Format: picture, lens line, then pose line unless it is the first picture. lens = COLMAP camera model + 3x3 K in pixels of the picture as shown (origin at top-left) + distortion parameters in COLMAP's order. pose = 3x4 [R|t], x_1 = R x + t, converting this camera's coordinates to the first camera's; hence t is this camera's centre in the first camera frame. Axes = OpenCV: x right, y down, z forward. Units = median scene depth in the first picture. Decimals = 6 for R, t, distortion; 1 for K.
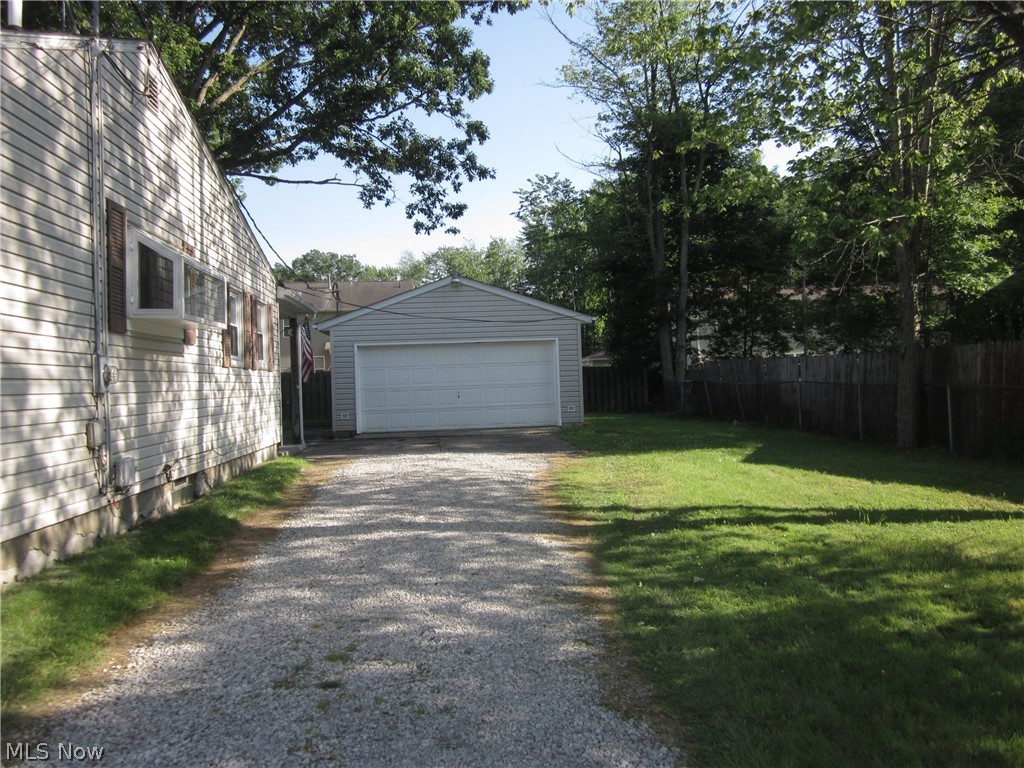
lens RADIAL K [[848.1, 0, 511.3], [0, 848.1, 387.2], [0, 0, 1]] dist [-0.041339, 0.007256]
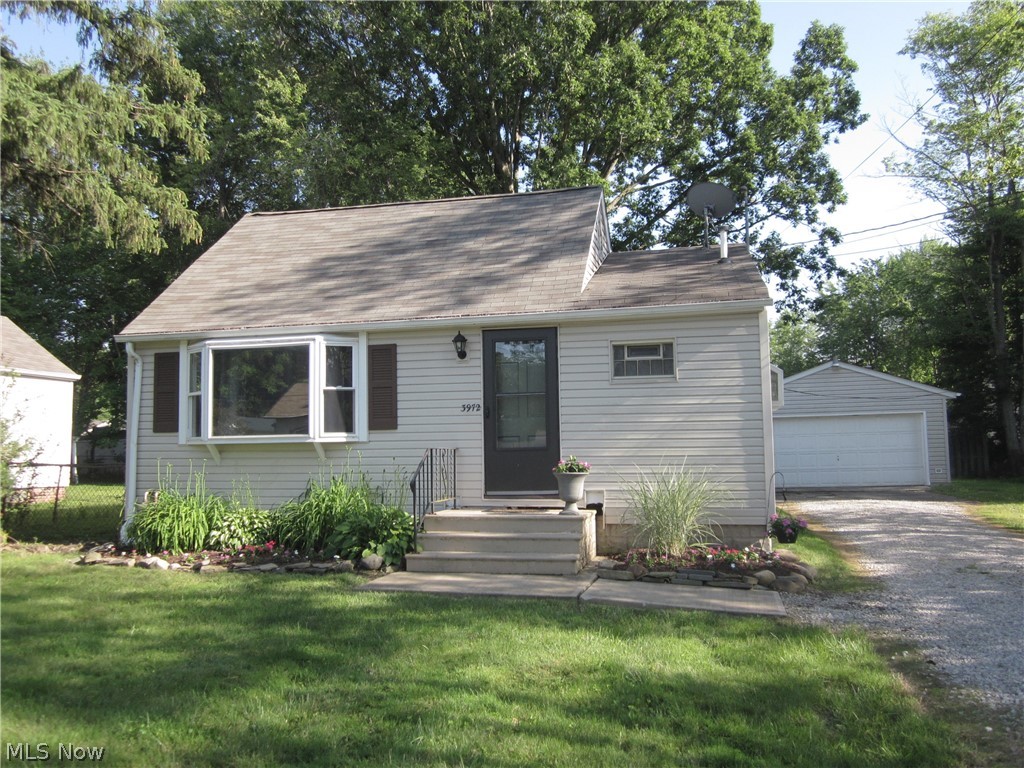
lens RADIAL K [[848.1, 0, 511.3], [0, 848.1, 387.2], [0, 0, 1]] dist [-0.041339, 0.007256]
pose [[0.951174, -0.004783, -0.308617, -0.105690], [-0.020048, 0.996811, -0.077238, 0.007042], [0.308003, 0.079654, 0.948045, -0.237387]]
